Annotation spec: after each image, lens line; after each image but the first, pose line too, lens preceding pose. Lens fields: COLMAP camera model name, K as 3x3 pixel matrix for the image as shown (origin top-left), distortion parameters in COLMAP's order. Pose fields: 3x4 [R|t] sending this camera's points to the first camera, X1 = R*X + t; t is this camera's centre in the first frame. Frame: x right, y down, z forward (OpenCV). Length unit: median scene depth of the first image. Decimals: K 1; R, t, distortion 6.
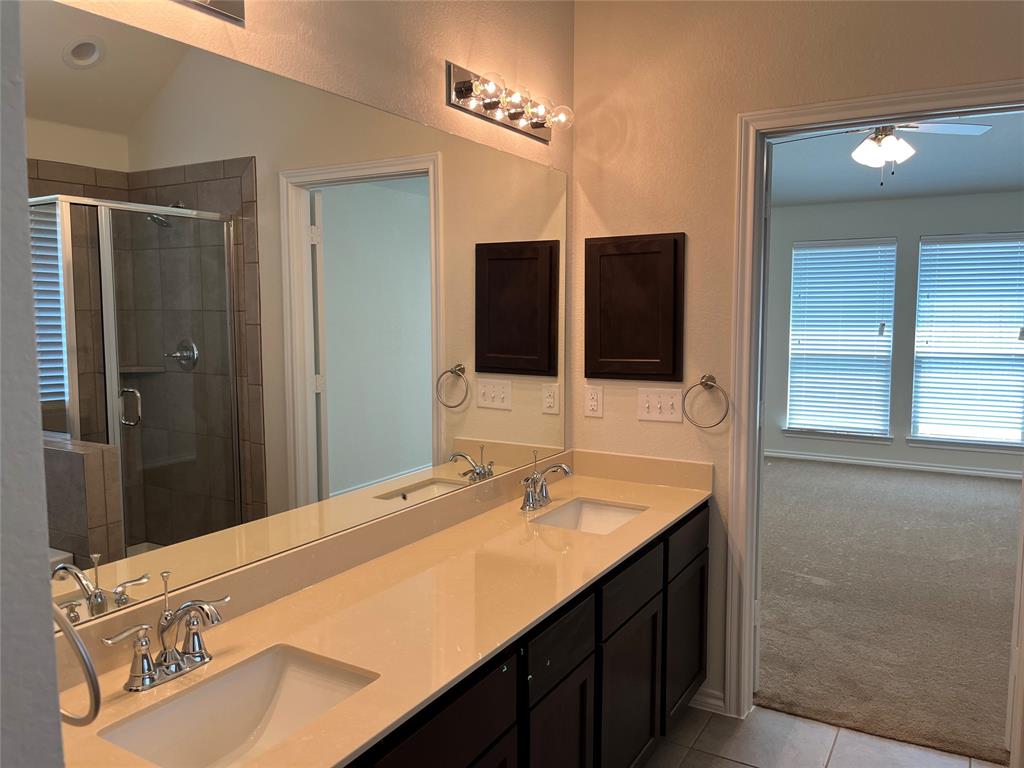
lens RADIAL K [[783.8, 0, 516.4], [0, 783.8, 379.8], [0, 0, 1]] dist [0.008211, -0.029985]
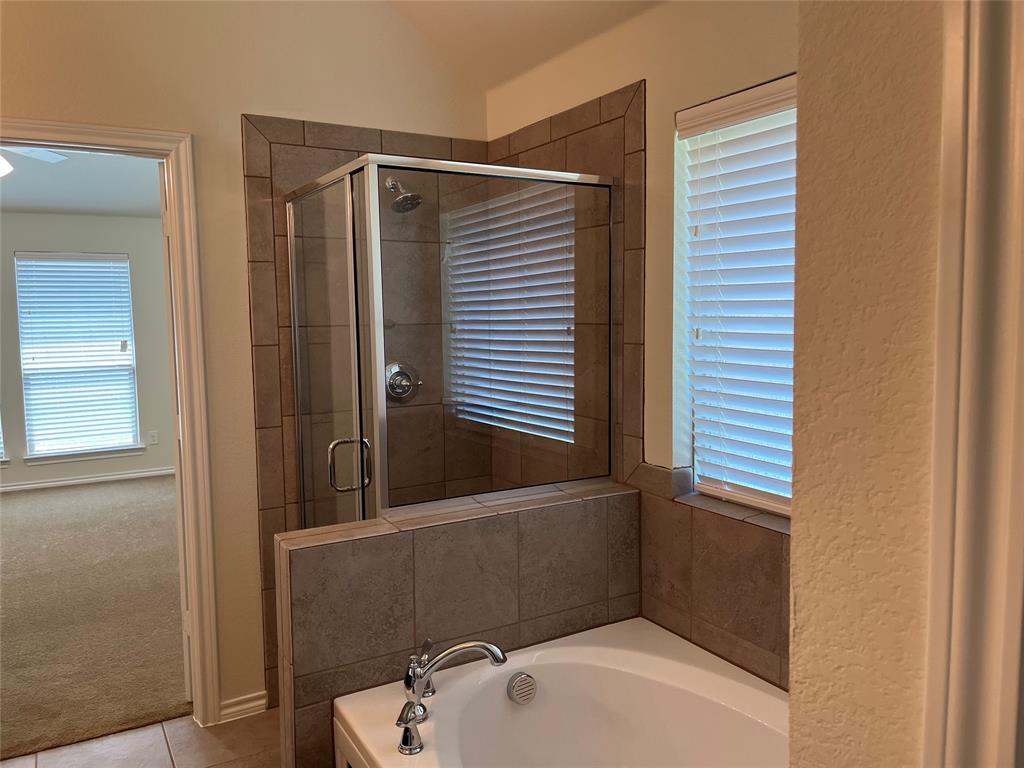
lens RADIAL K [[783.8, 0, 513.8], [0, 783.8, 386.1], [0, 0, 1]] dist [0.008211, -0.029985]
pose [[0.481028, -0.083623, 0.872708, -0.050659], [0.096020, 0.994477, 0.042365, 0.002691], [-0.871431, 0.063419, 0.486401, -0.007821]]
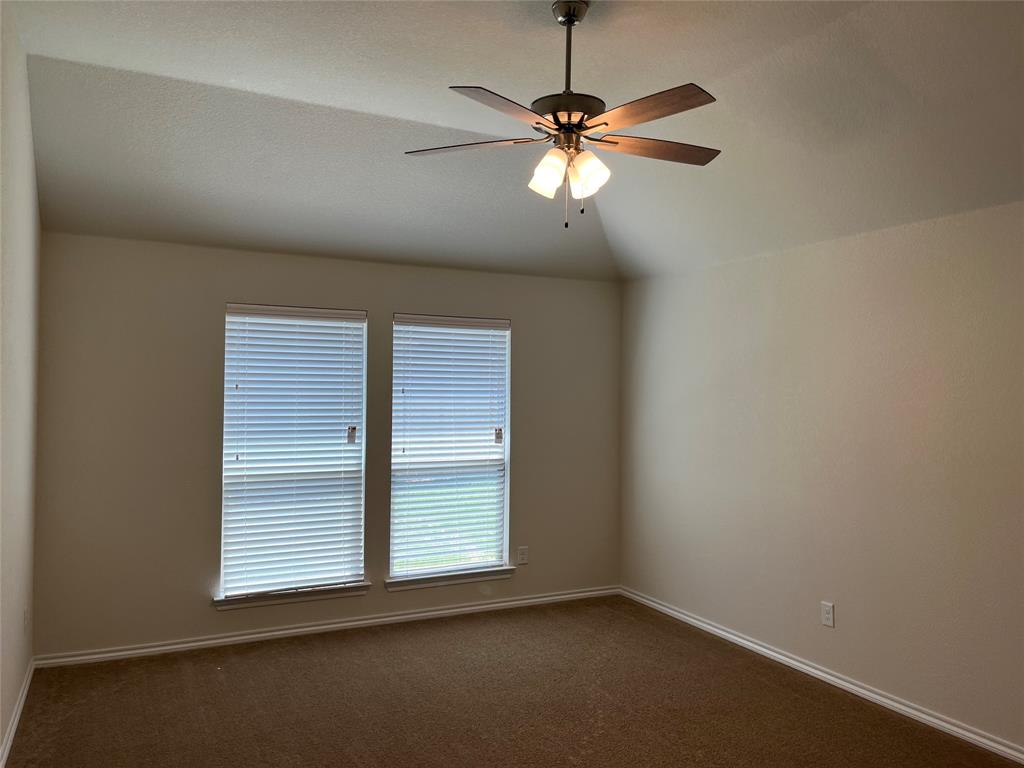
lens RADIAL K [[783.8, 0, 507.5], [0, 783.8, 379.4], [0, 0, 1]] dist [0.008211, -0.029985]
pose [[0.539175, 0.029927, 0.841662, -0.068061], [0.074900, 0.993704, -0.083315, -0.045320], [-0.838857, 0.107962, 0.533539, 0.497779]]
